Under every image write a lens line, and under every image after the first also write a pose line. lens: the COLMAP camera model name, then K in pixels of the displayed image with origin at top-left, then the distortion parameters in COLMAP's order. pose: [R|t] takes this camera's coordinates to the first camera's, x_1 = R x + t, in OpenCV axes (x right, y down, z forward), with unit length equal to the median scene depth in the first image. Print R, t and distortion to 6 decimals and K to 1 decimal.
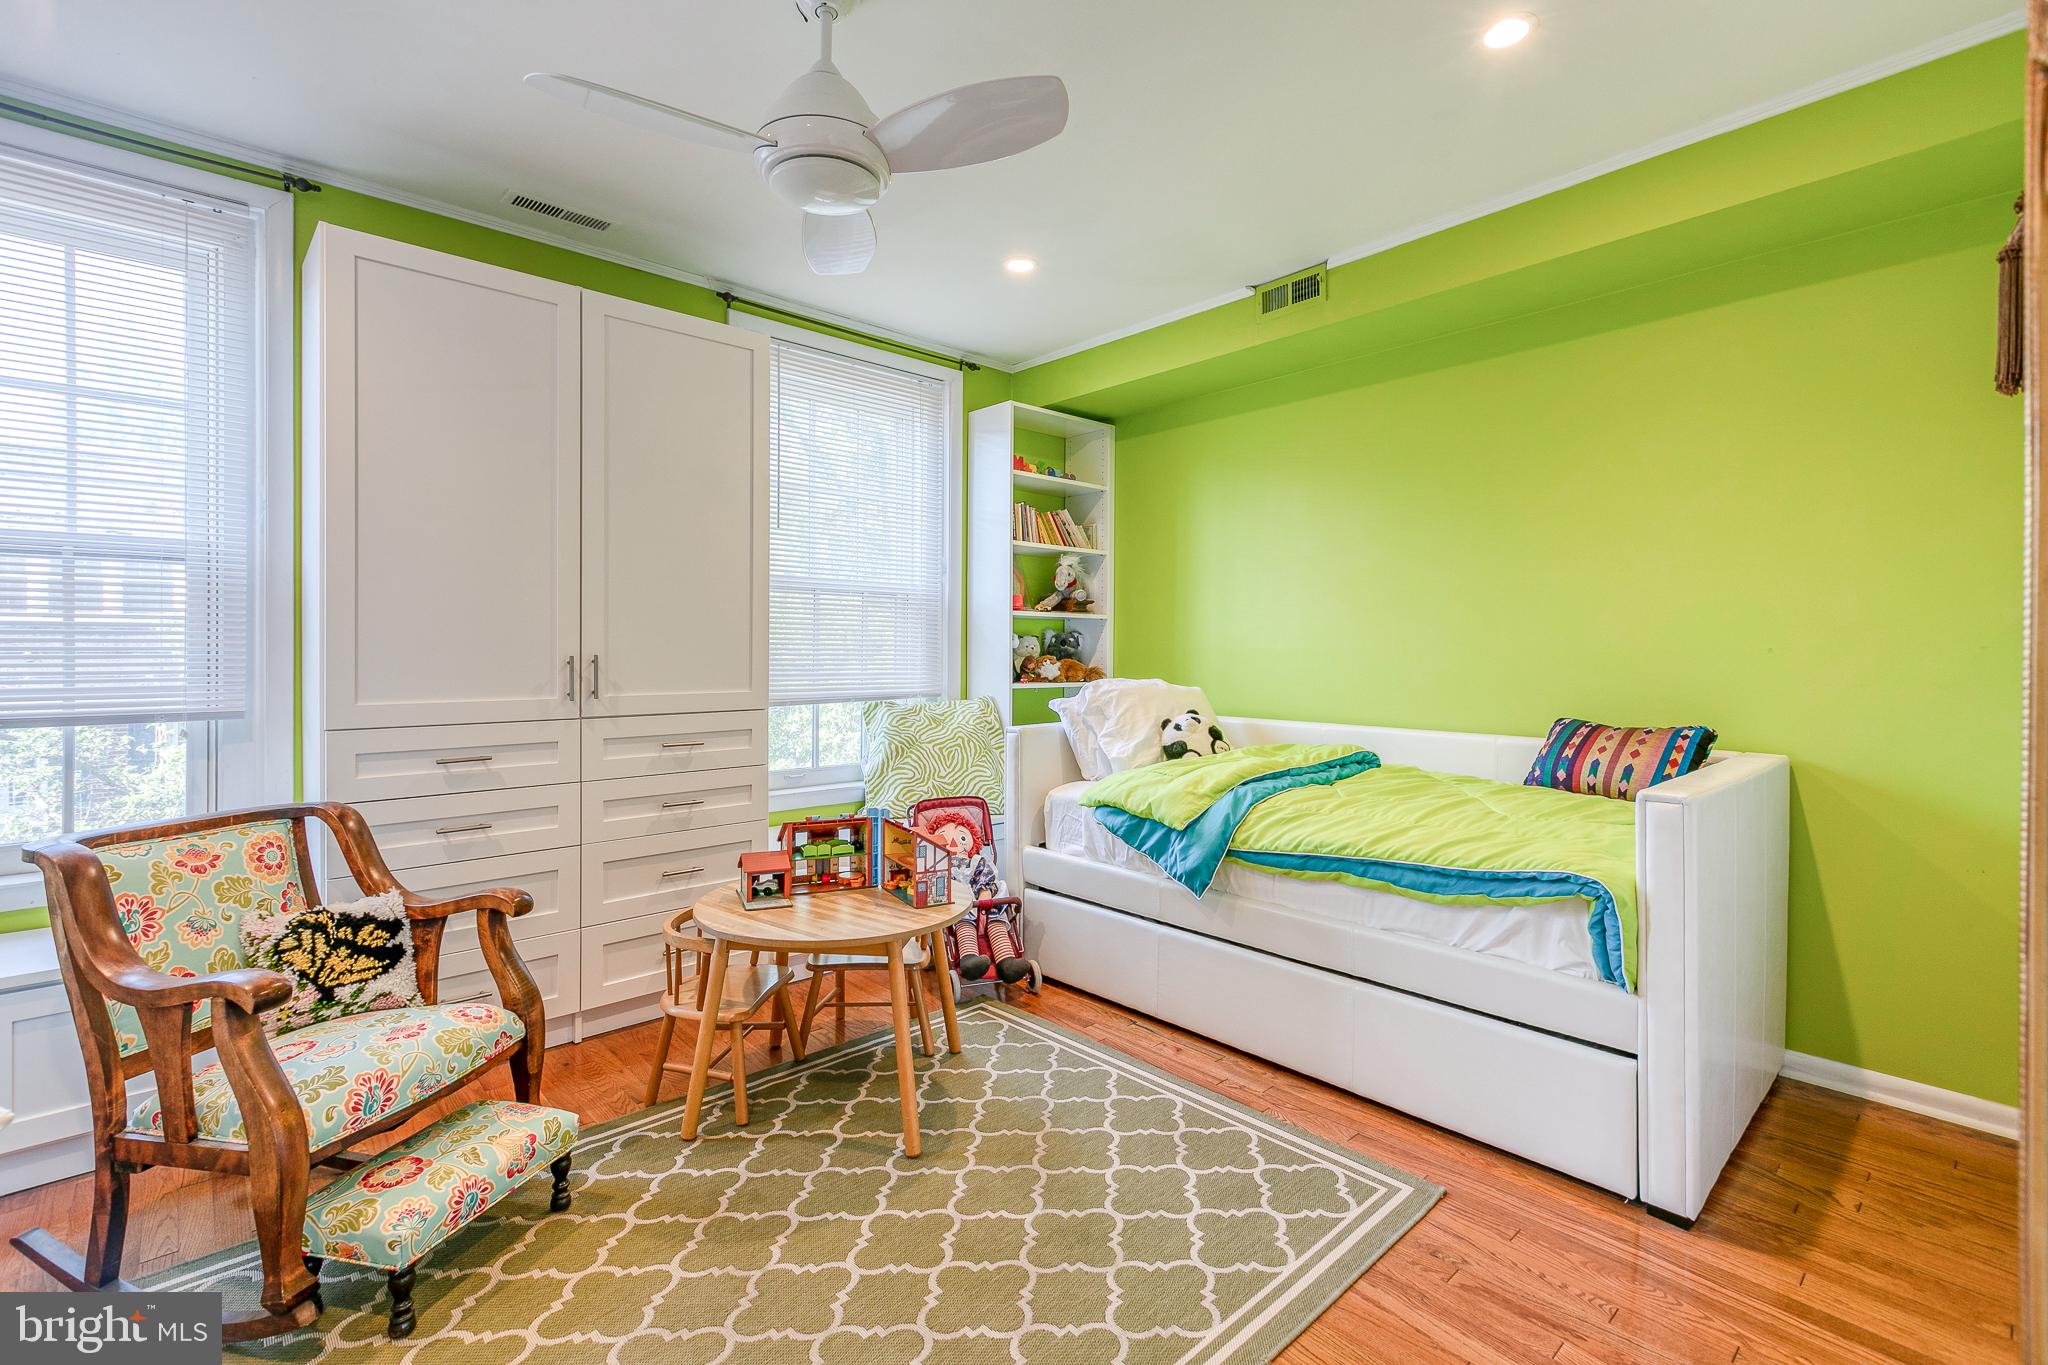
lens RADIAL K [[931.0, 0, 1017.7], [0, 931.0, 654.8], [0, 0, 1]] dist [0.001364, -0.000012]
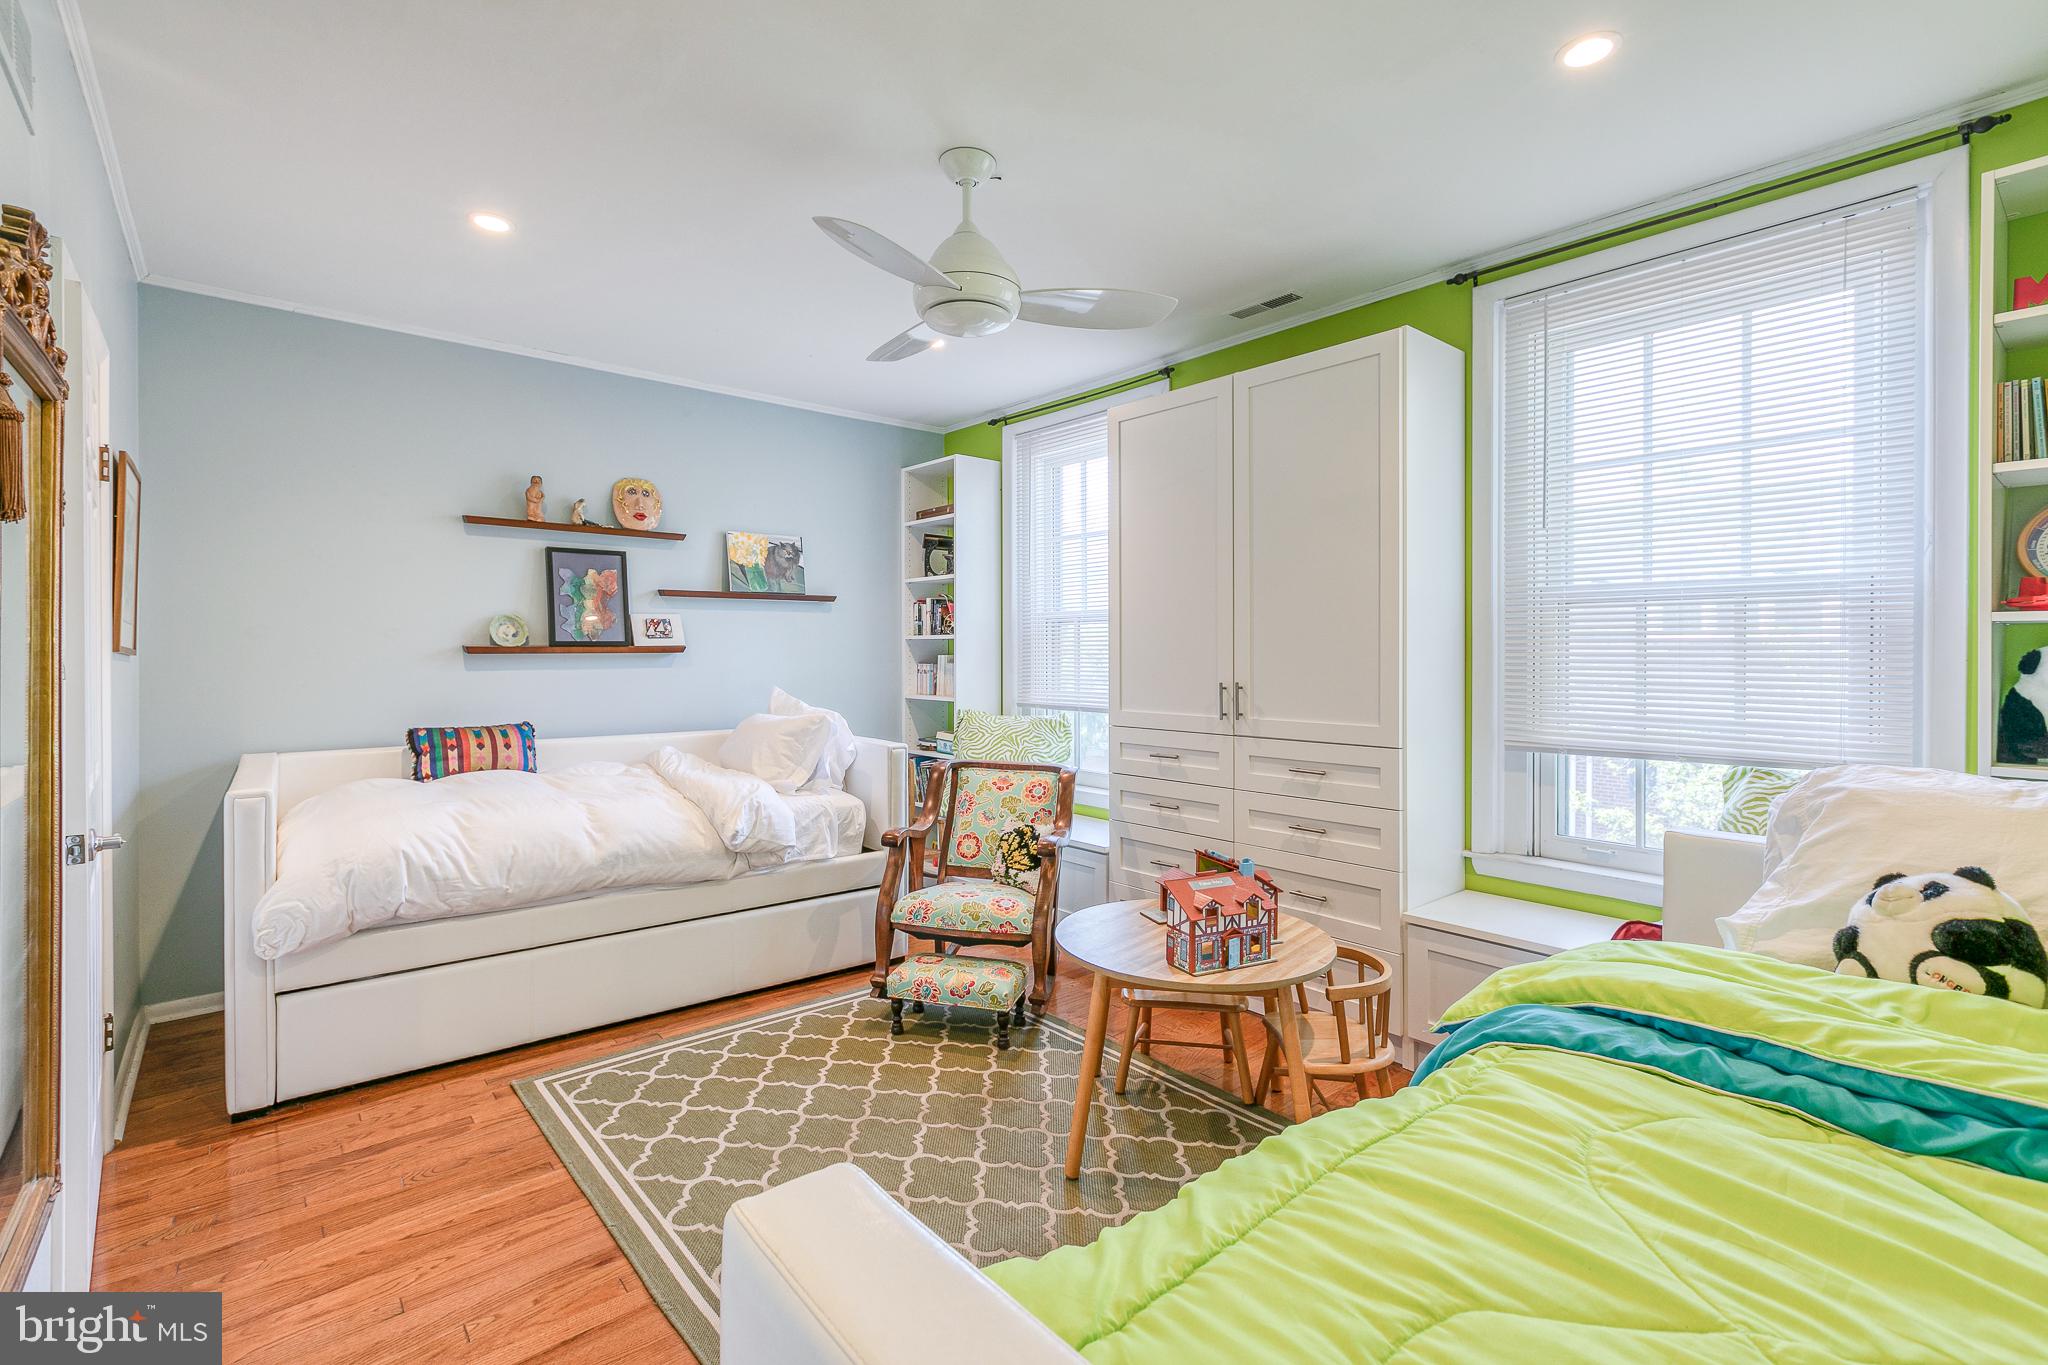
lens RADIAL K [[931.0, 0, 1017.7], [0, 931.0, 654.8], [0, 0, 1]] dist [0.001364, -0.000012]
pose [[-0.046569, -0.001543, -0.998914, 0.725392], [-0.005680, 0.999983, -0.001280, -0.031480], [0.998899, 0.005614, -0.046577, 0.772652]]
